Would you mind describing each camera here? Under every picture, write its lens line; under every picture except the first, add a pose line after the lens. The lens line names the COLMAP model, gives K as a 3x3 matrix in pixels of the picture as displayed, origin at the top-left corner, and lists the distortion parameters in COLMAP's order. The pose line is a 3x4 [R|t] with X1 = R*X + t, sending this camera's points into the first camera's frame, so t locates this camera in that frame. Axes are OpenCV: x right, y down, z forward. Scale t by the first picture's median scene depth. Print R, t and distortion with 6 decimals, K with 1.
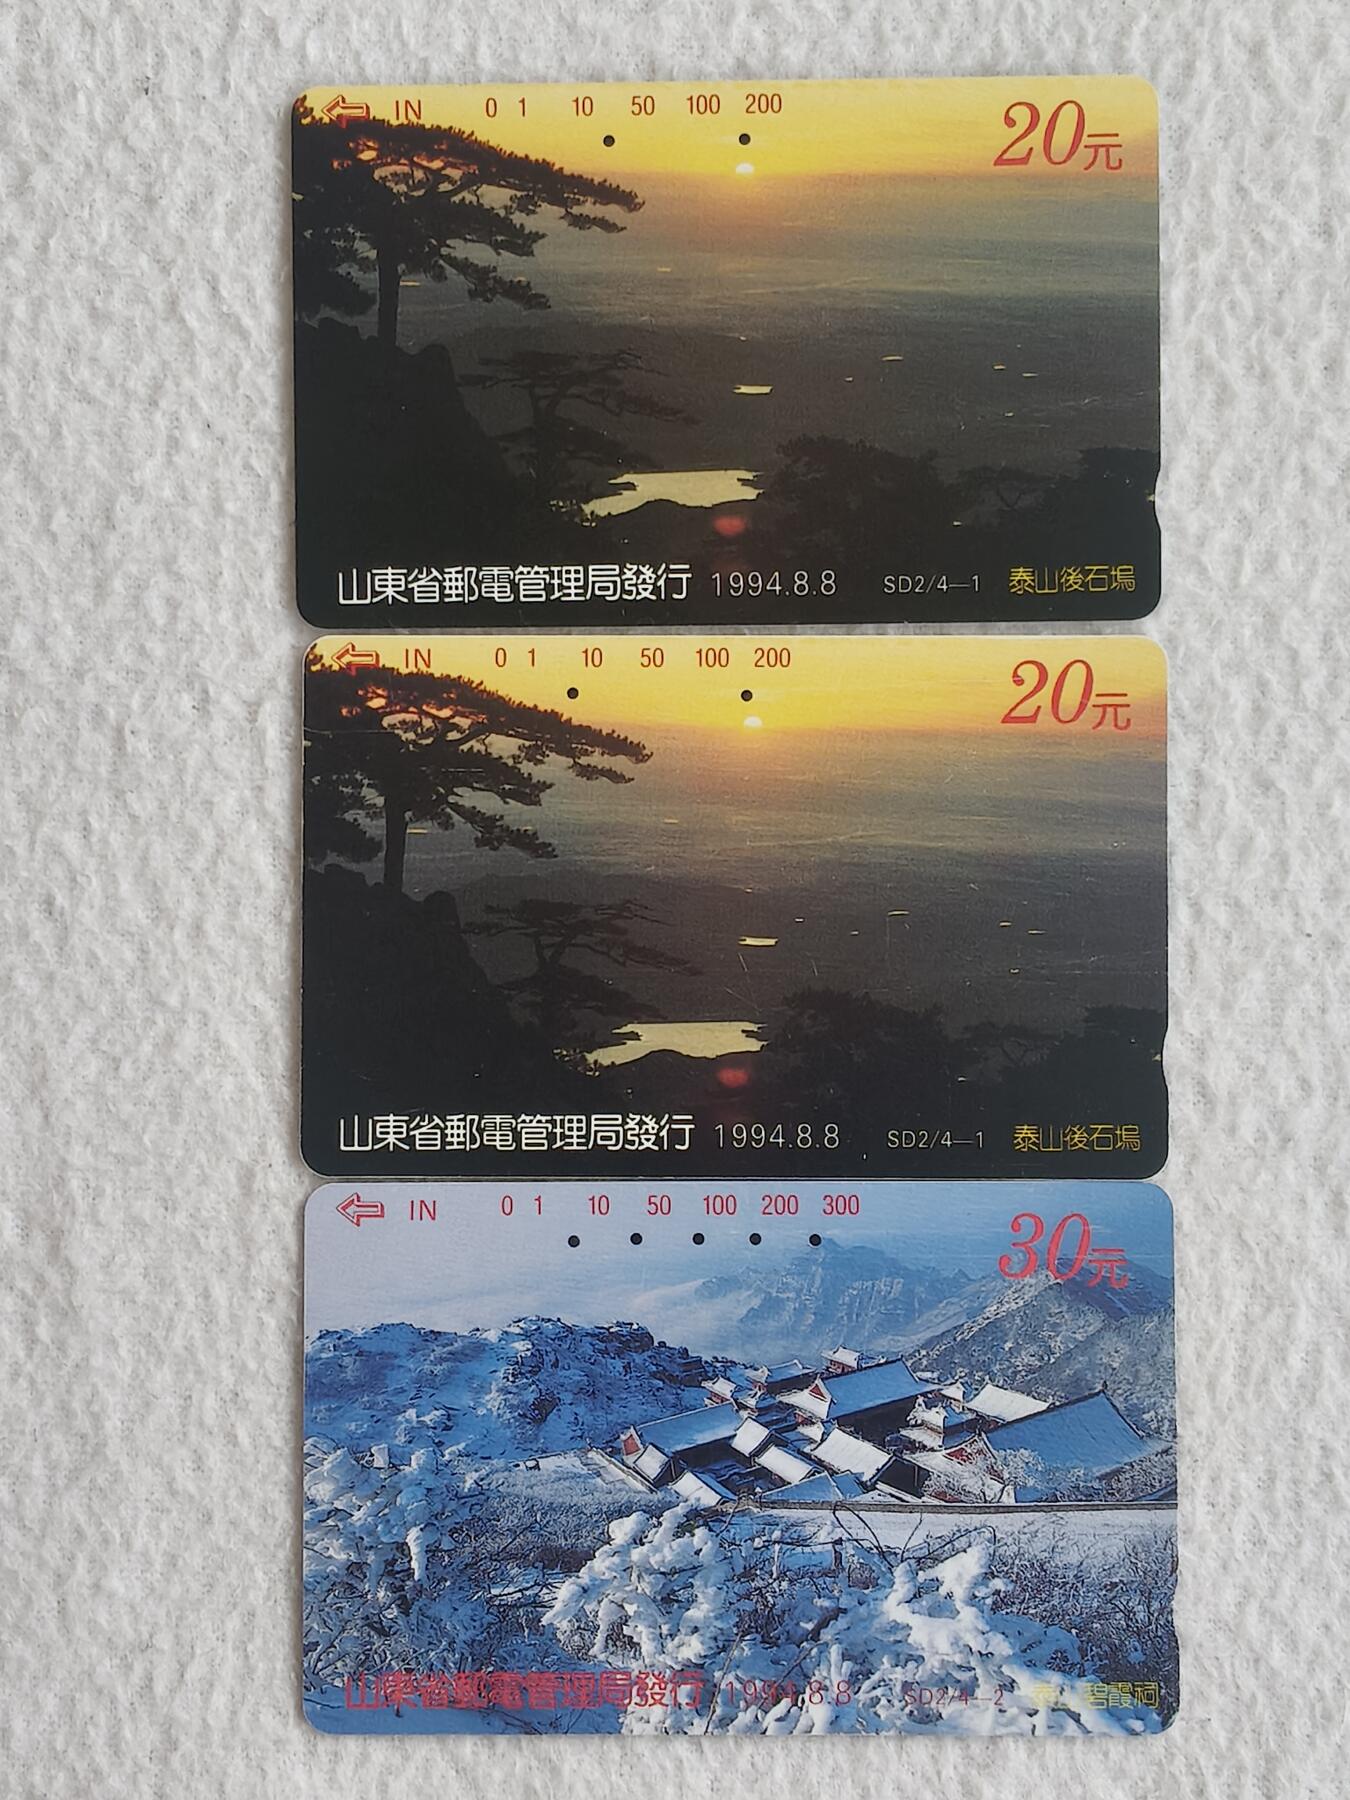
lens RADIAL K [[12174.7, 0, 552.6], [0, 12174.7, 818.9], [0, 0, 1]] dist [1.374485, 0.000000]
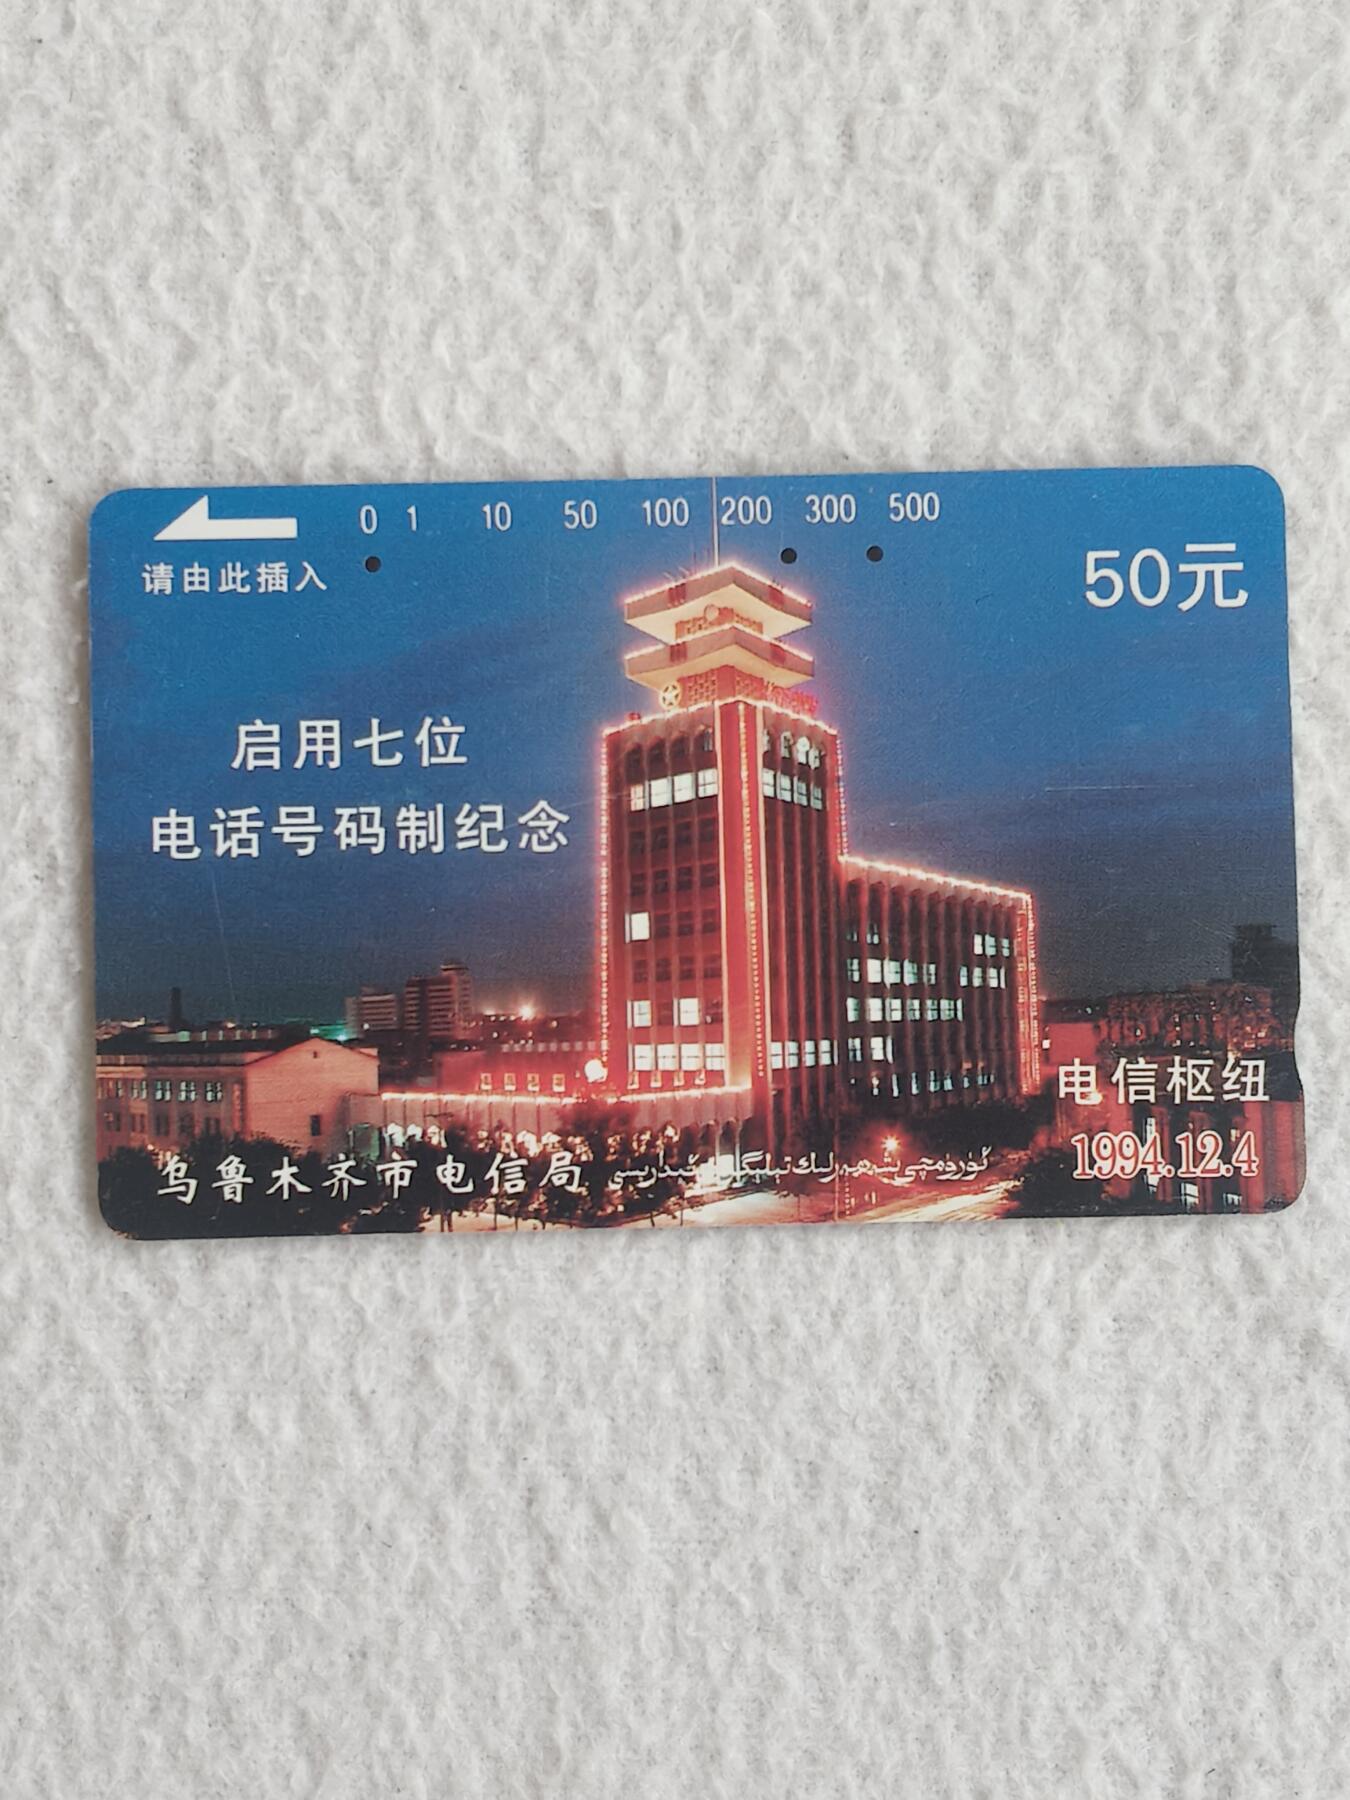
lens RADIAL K [[12174.7, 0, 751.1], [0, 12174.7, 784.9], [0, 0, 1]] dist [1.374485, 0.000000]
pose [[0.999678, -0.024750, 0.005526, 0.008727], [0.024876, 0.999402, -0.024007, 0.003778], [-0.004928, 0.024137, 0.999697, 0.277779]]
